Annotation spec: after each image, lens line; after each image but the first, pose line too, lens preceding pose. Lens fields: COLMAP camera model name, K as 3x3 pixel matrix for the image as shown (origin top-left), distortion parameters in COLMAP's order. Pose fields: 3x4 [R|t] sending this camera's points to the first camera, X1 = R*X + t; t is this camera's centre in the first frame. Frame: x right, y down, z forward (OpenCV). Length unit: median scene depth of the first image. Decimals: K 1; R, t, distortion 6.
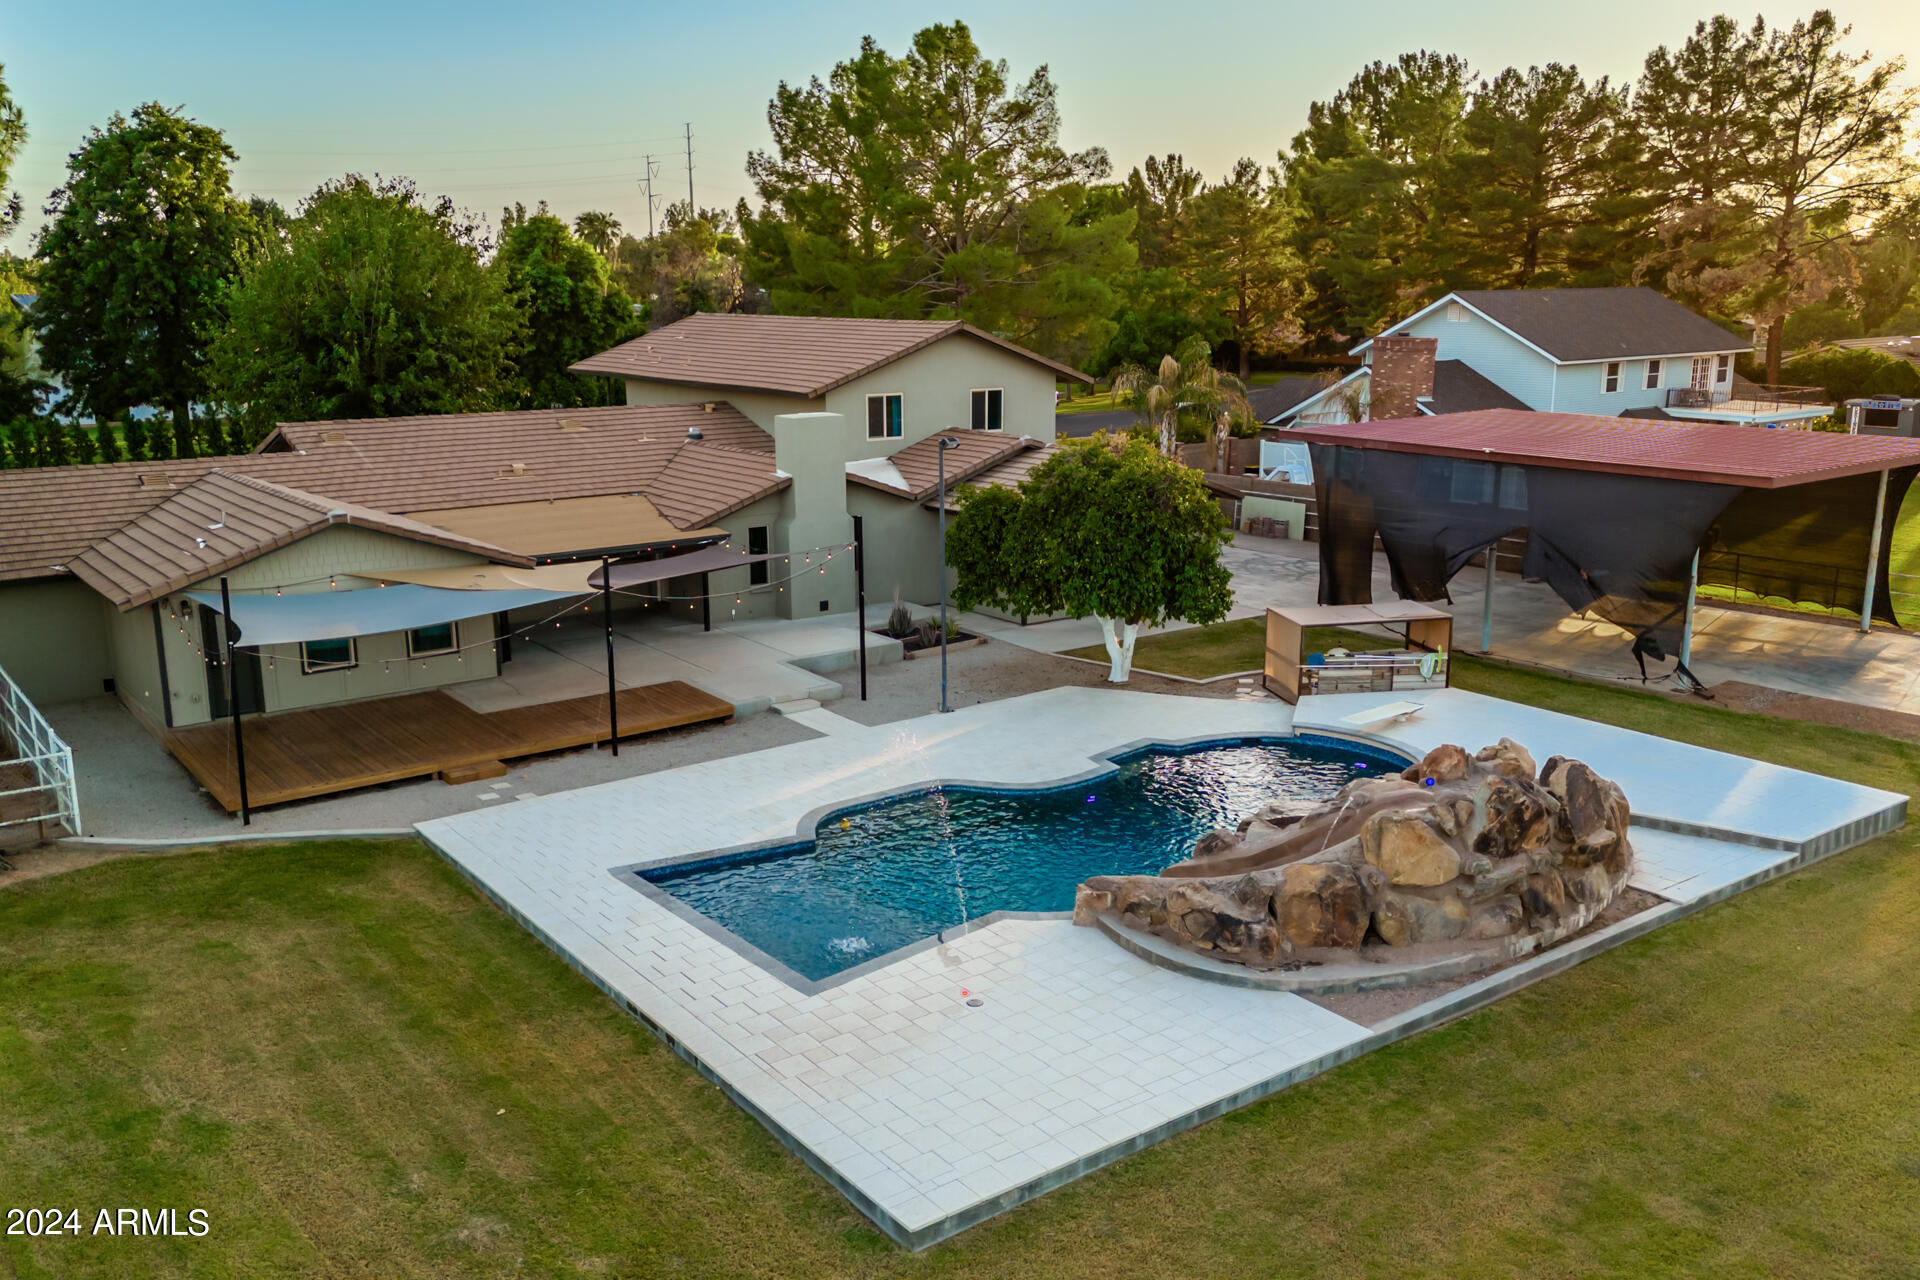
lens RADIAL K [[1580.9, 0, 963.8], [0, 1580.9, 635.5], [0, 0, 1]] dist [0.130536, -0.188590]
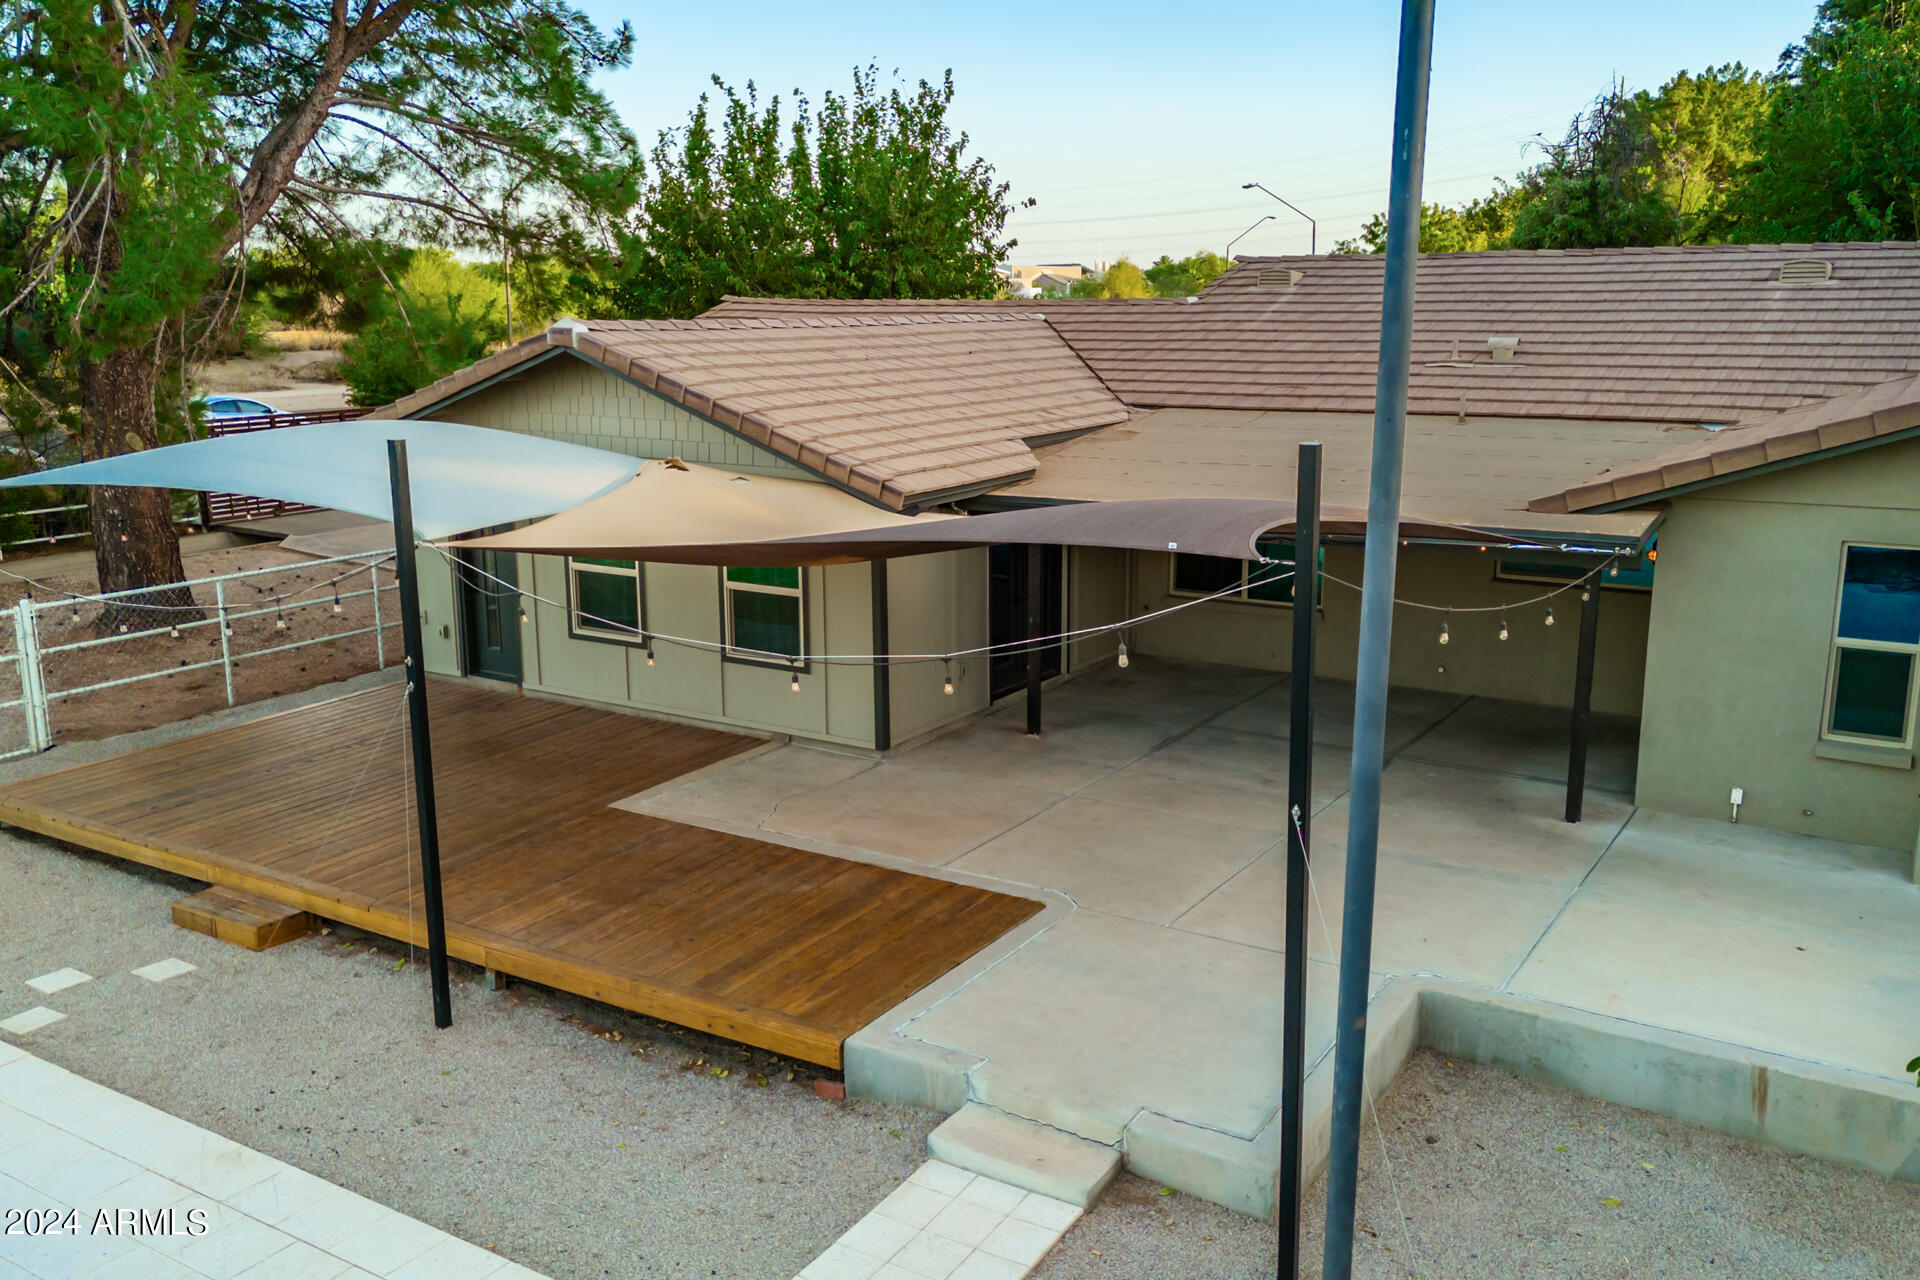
lens RADIAL K [[1580.9, 0, 963.8], [0, 1580.9, 635.5], [0, 0, 1]] dist [0.130536, -0.188590]
pose [[0.355996, 0.195406, -0.913829, 0.121709], [-0.206609, 0.970151, 0.126962, -0.071179], [0.911361, 0.143607, 0.385743, 0.919965]]
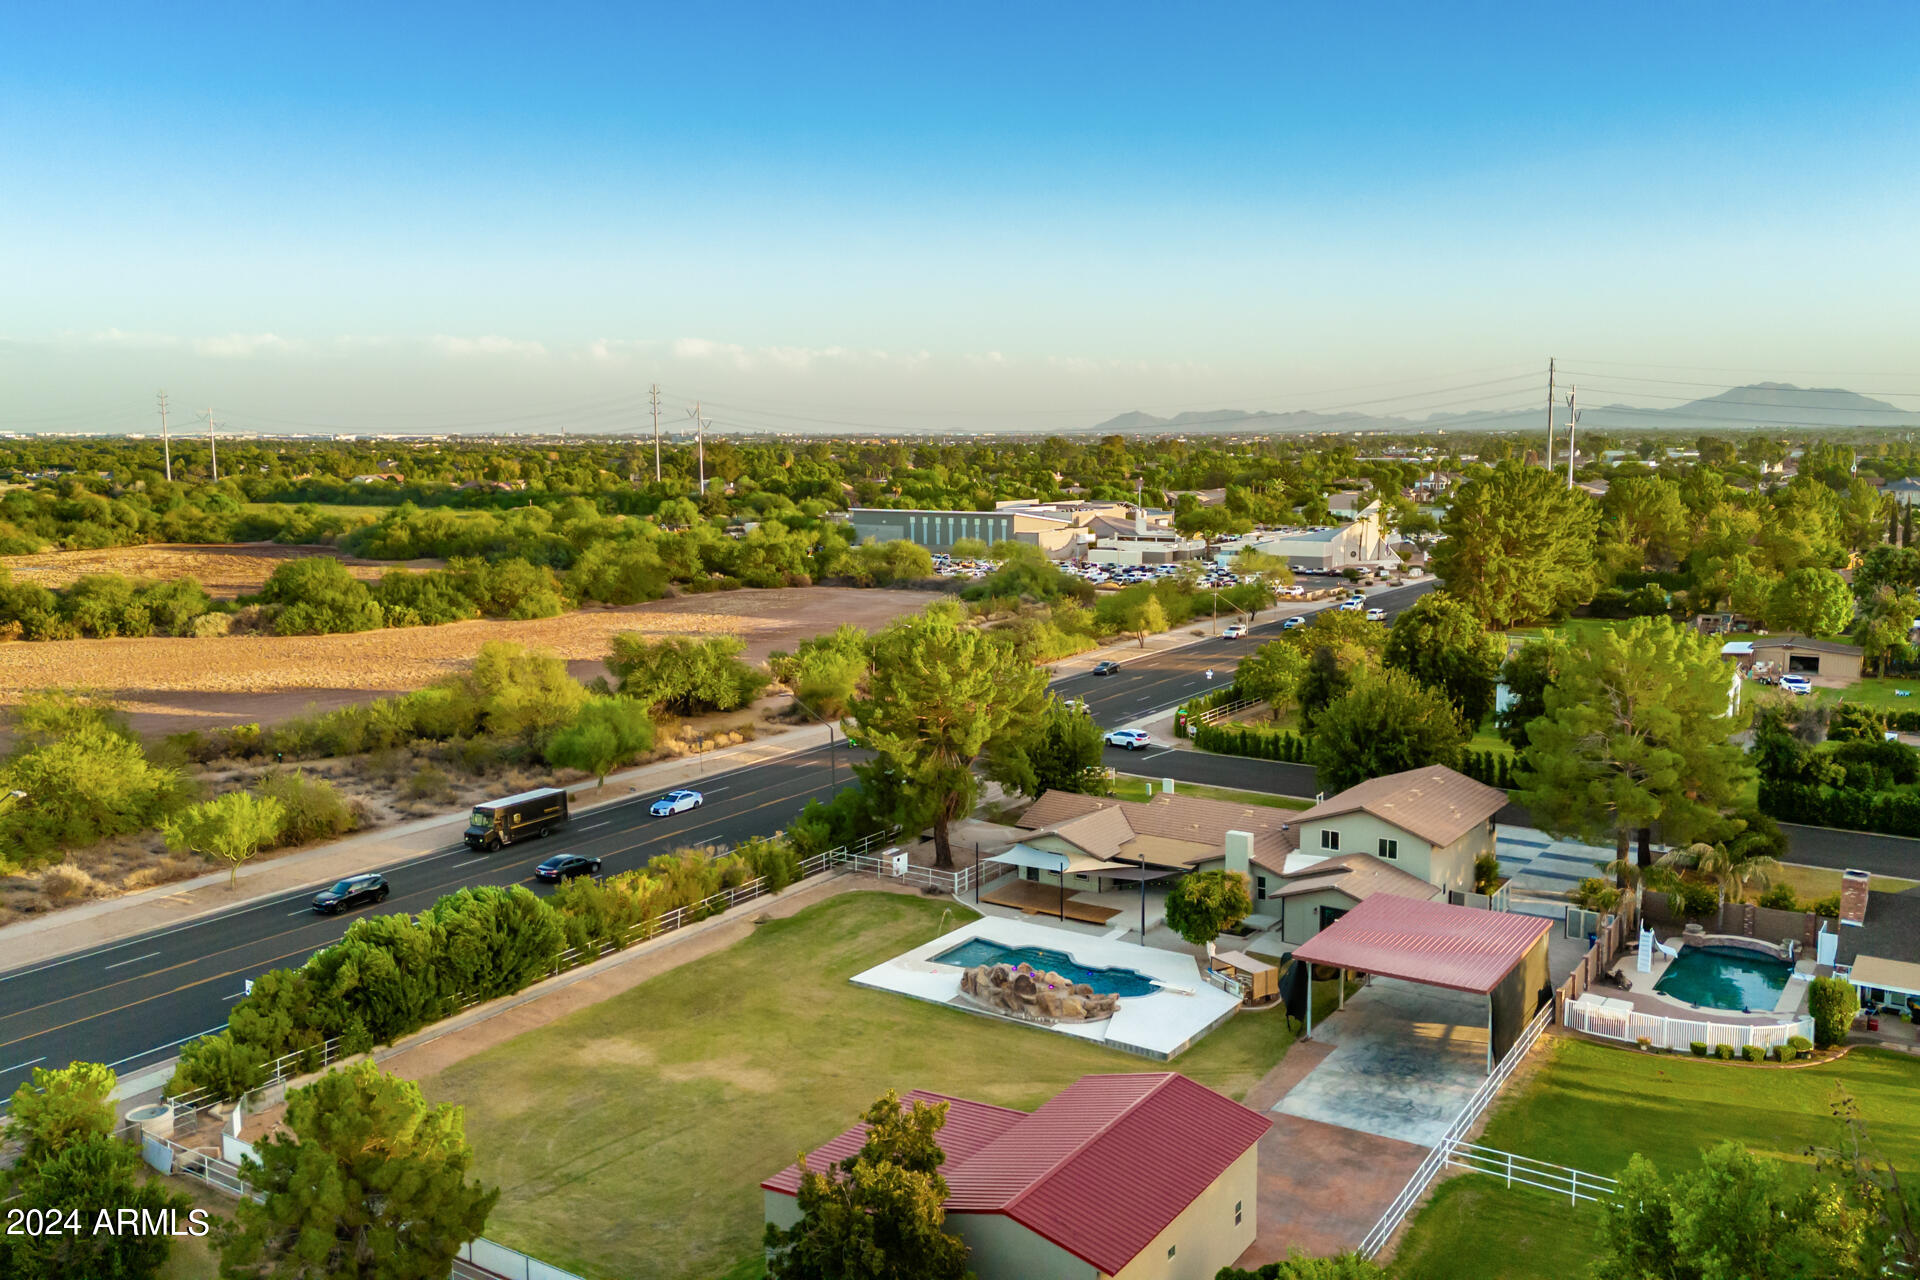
lens RADIAL K [[1582.0, 0, 963.8], [0, 1582.0, 632.0], [0, 0, 1]] dist [0.149830, -0.298585]
pose [[0.318031, 0.118475, -0.940649, 2.707081], [-0.203806, 0.977509, 0.054211, -0.639640], [0.925915, 0.174469, 0.335024, -0.411507]]
